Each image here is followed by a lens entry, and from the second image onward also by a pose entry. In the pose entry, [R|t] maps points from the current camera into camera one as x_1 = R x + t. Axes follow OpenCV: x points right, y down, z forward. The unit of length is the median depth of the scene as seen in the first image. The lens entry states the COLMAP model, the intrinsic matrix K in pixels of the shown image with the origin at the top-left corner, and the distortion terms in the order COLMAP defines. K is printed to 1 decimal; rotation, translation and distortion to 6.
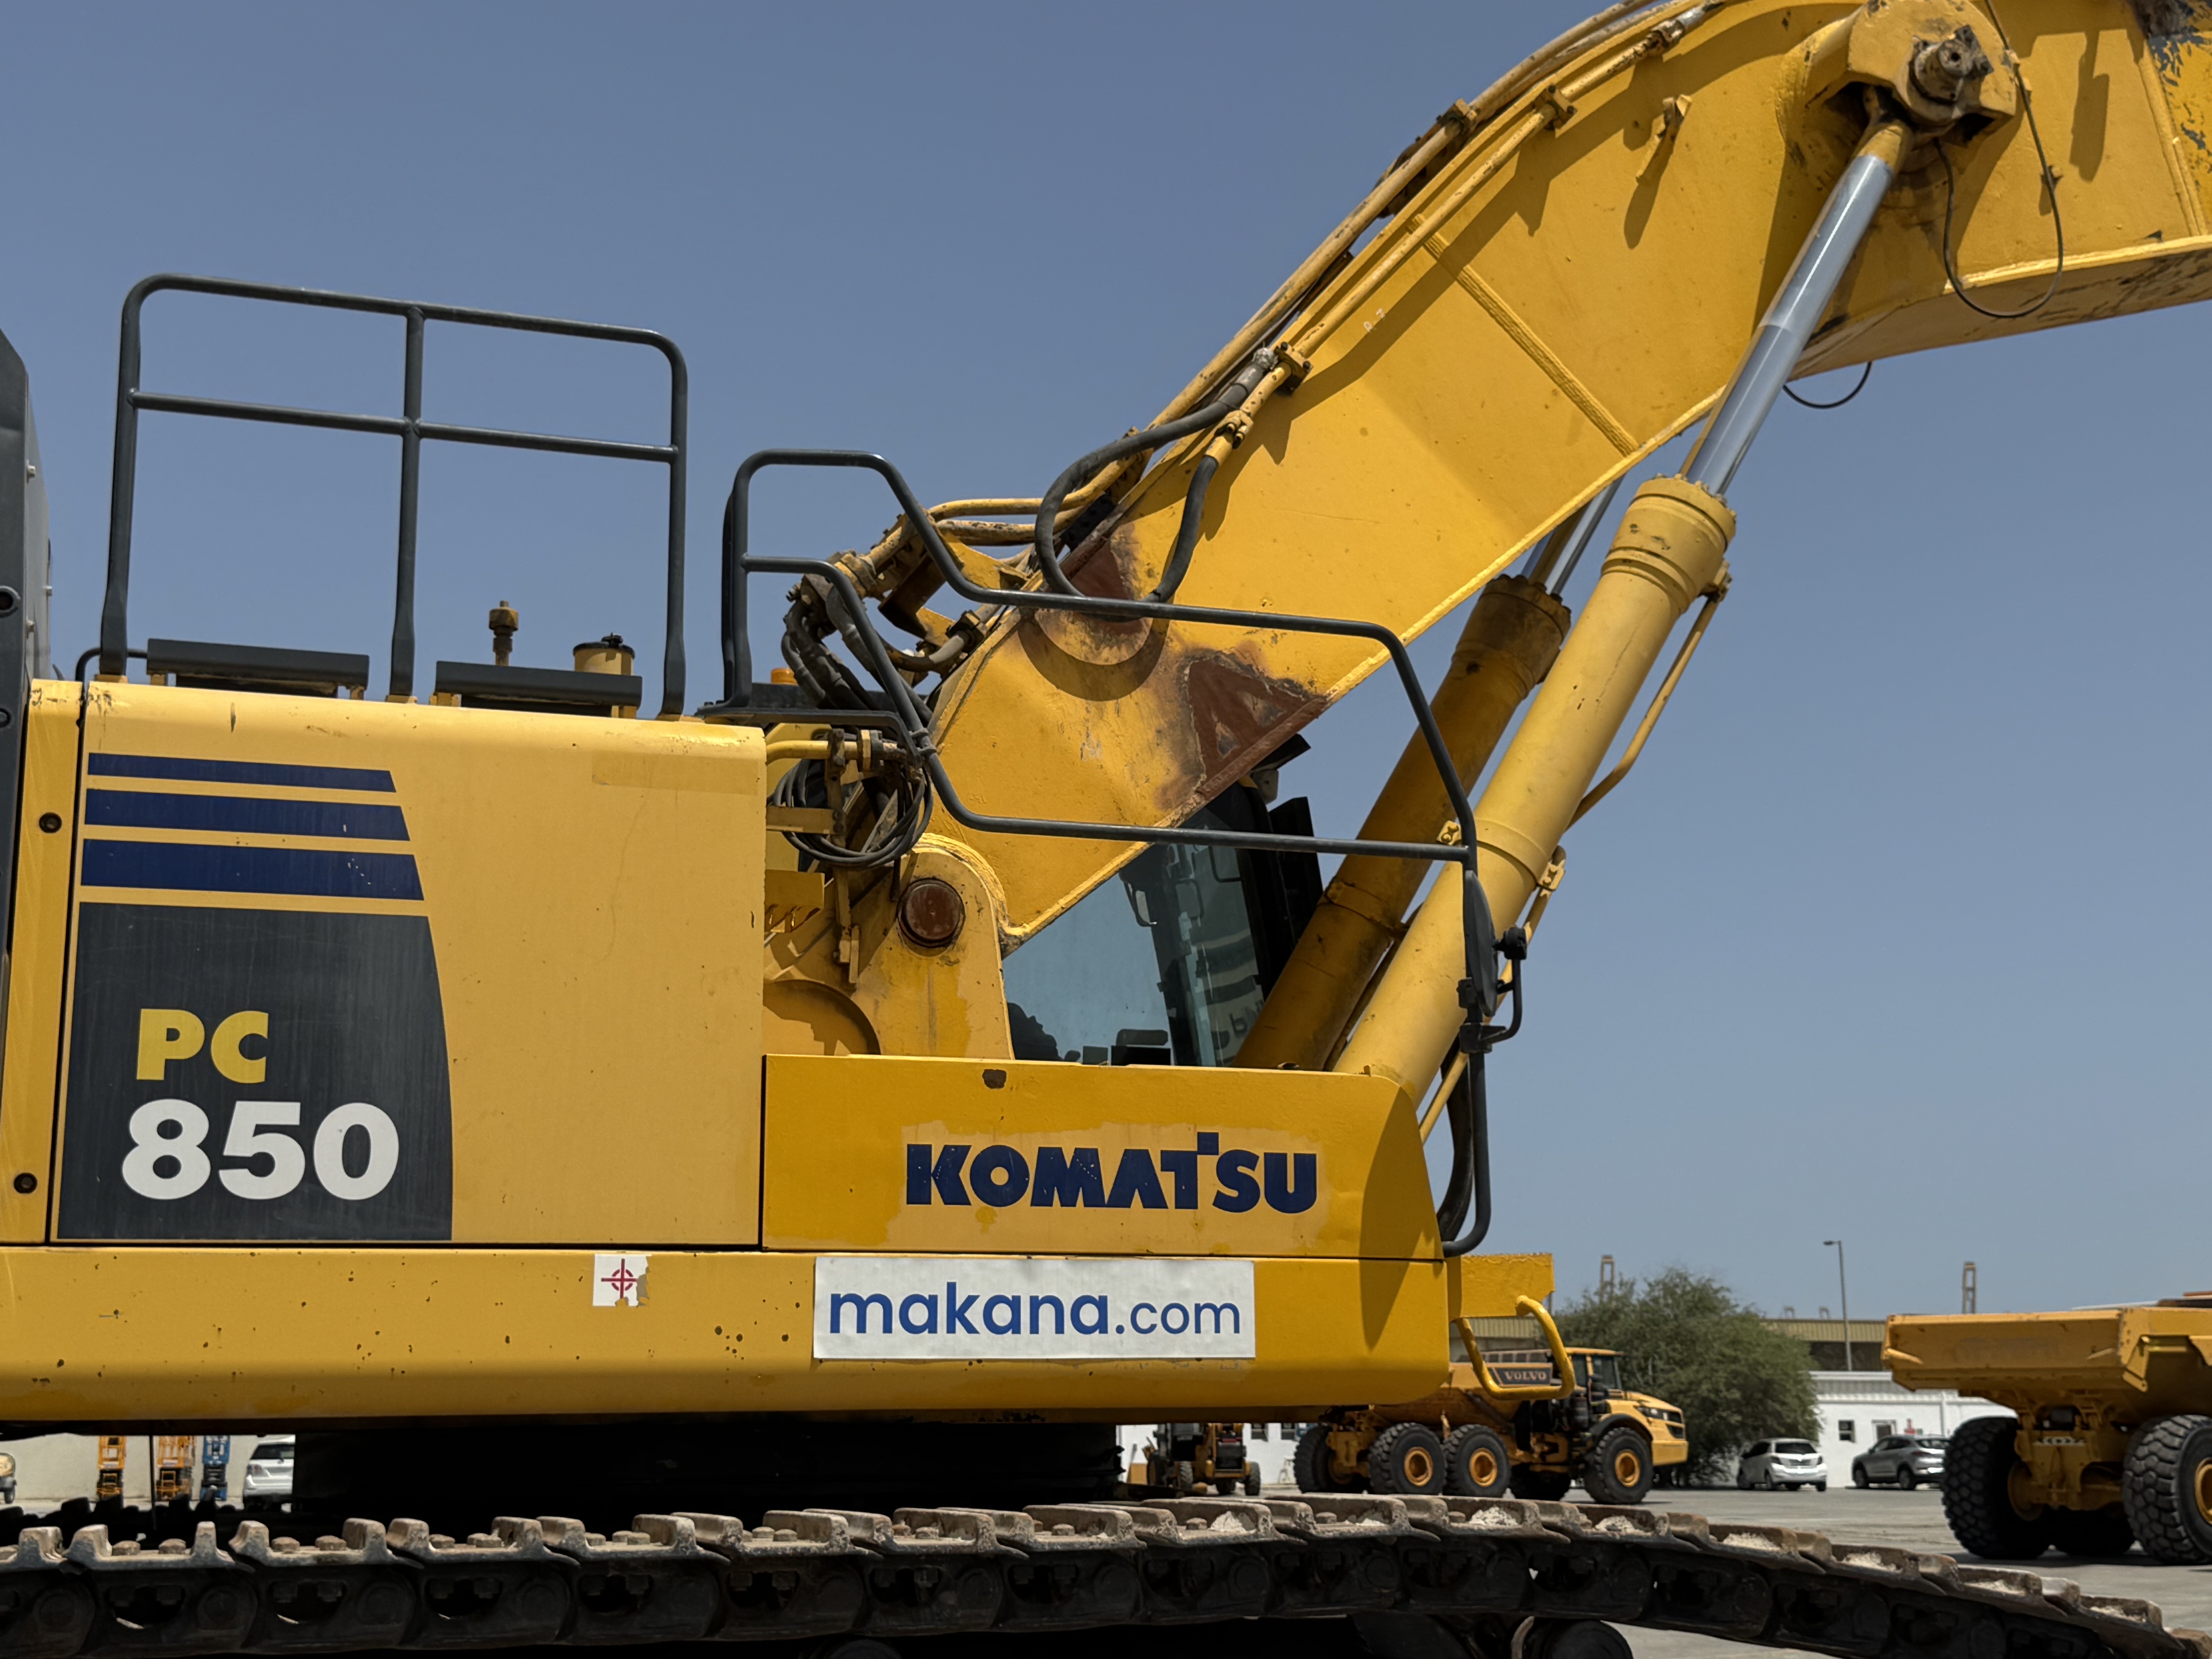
lens RADIAL K [[2813.6, 0, 1092.8], [0, 2813.6, 864.2], [0, 0, 1]] dist [0.203357, -0.514552]
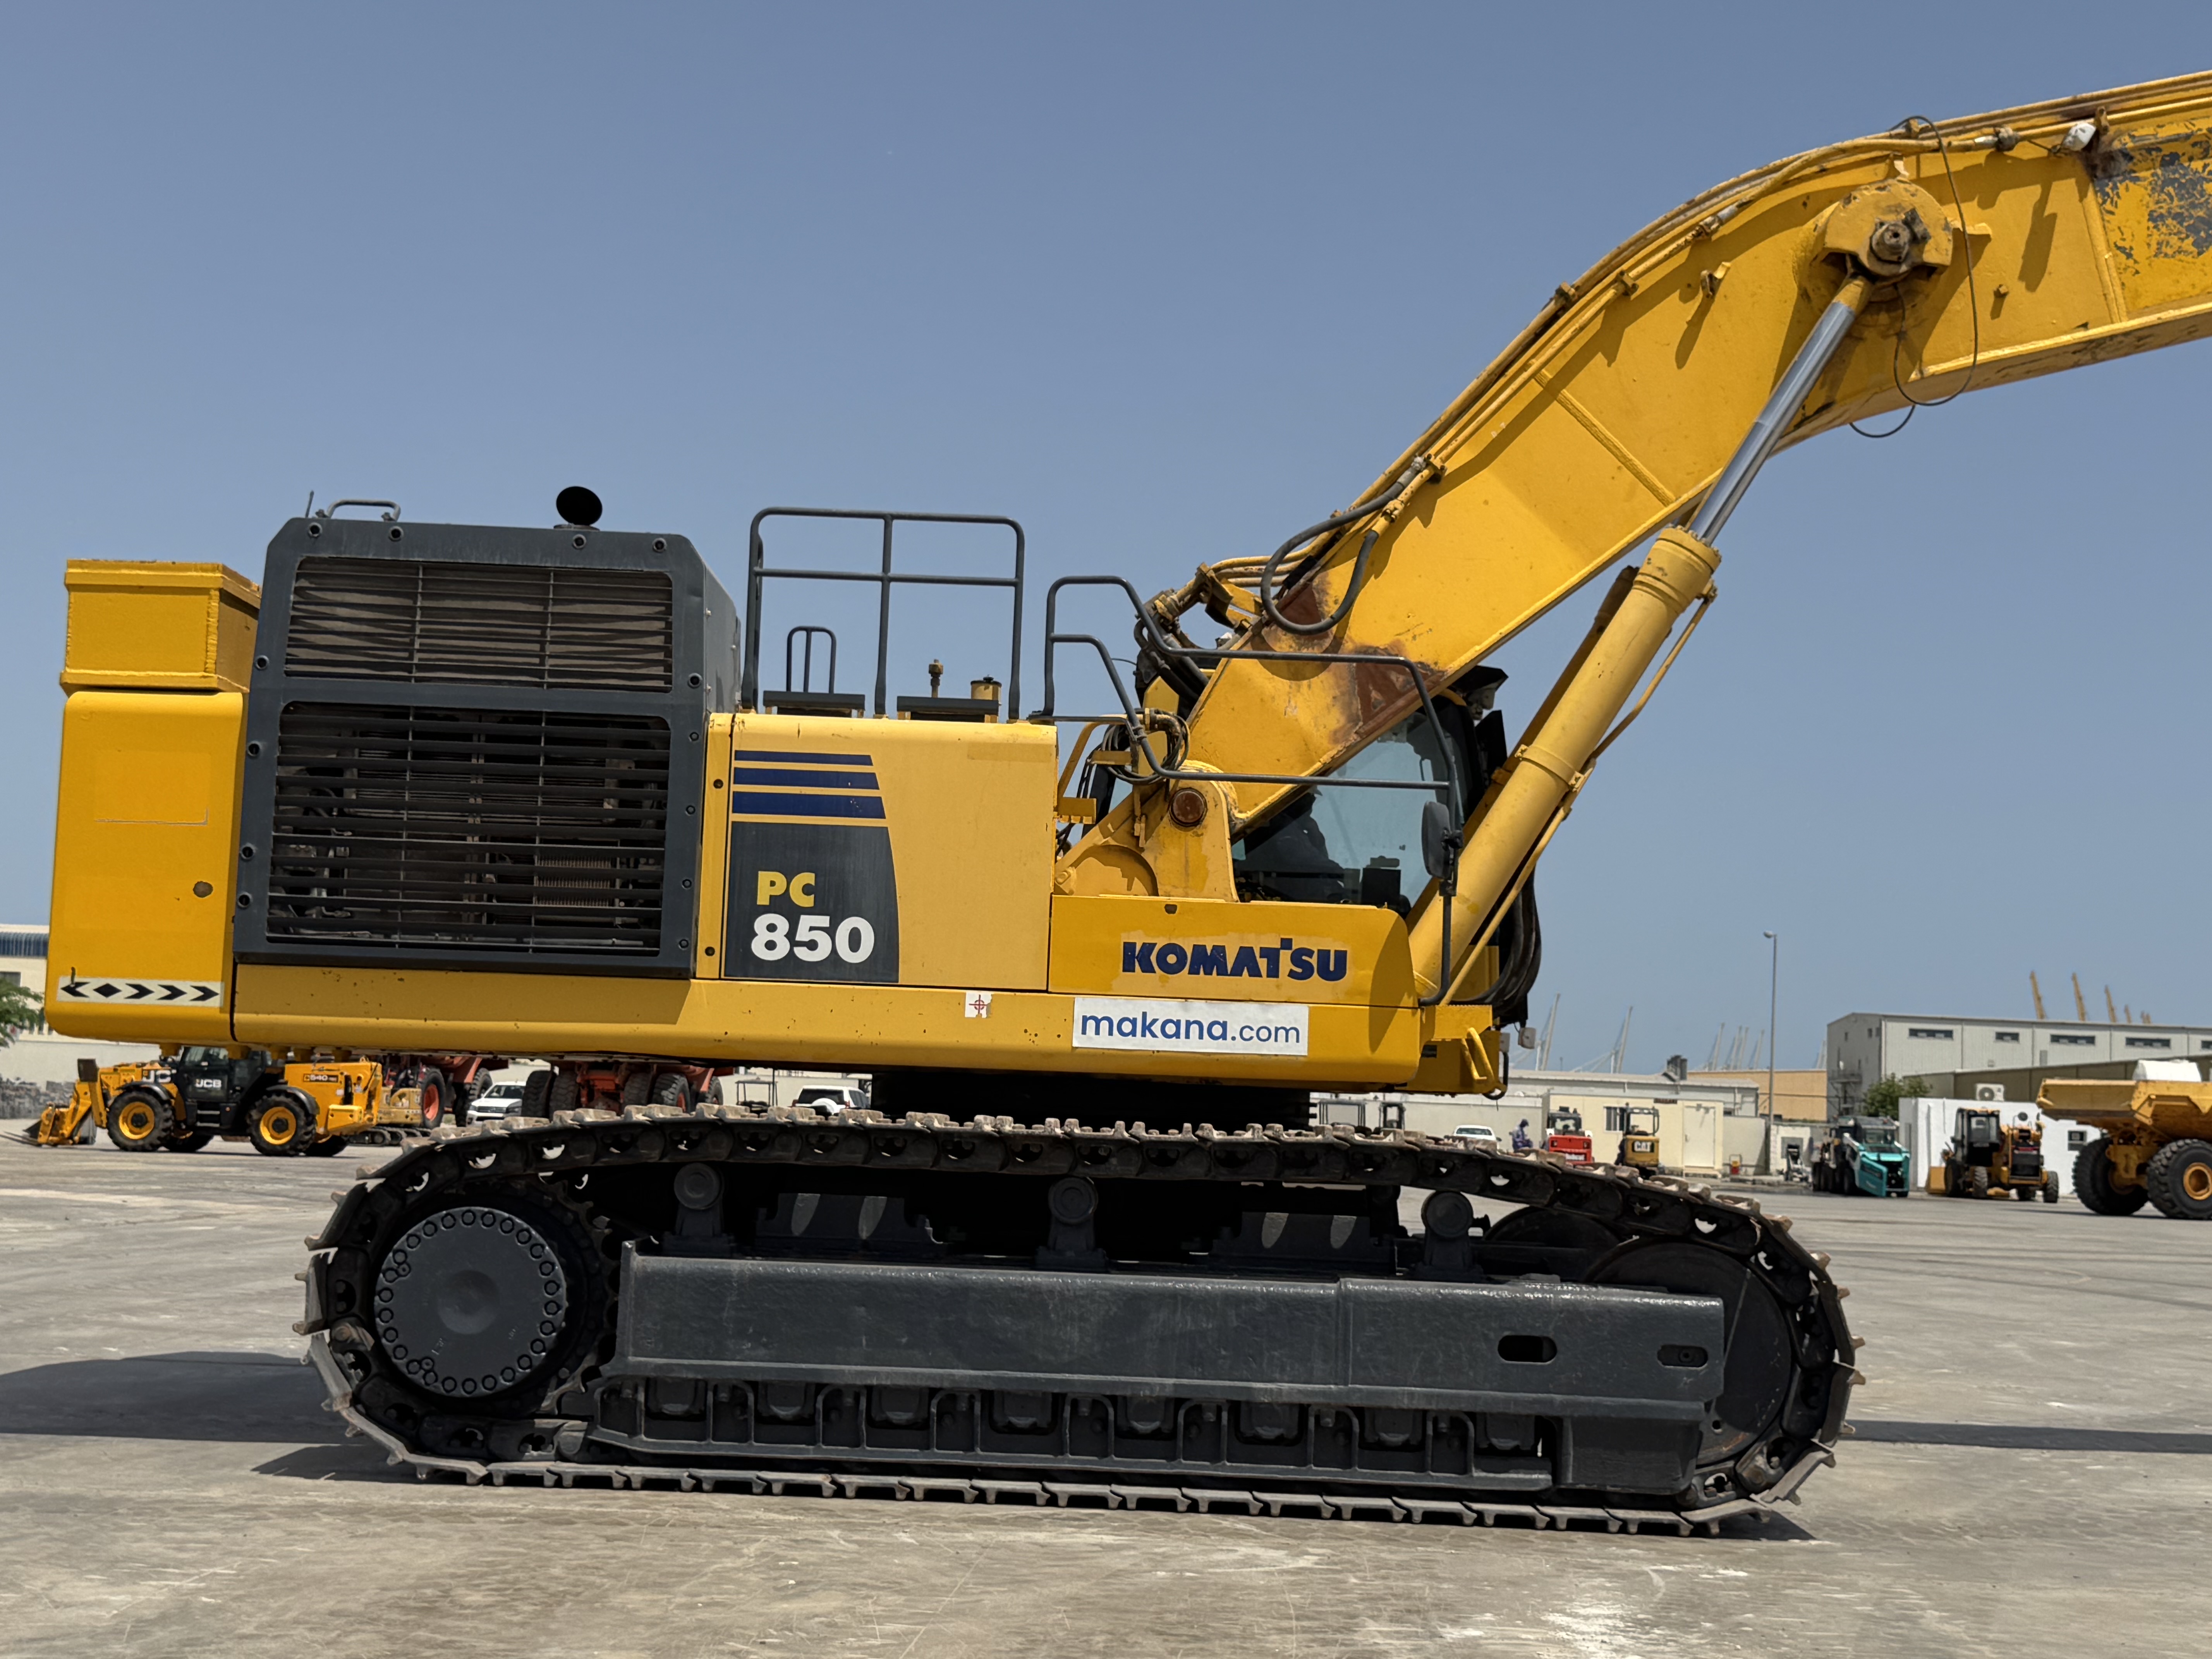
lens RADIAL K [[2813.6, 0, 1092.8], [0, 2813.6, 864.2], [0, 0, 1]] dist [0.203357, -0.514552]
pose [[0.951923, 0.017970, -0.305809, 0.412033], [0.015121, 0.994305, 0.105497, -0.129953], [0.305963, -0.105049, 0.946230, -0.688421]]
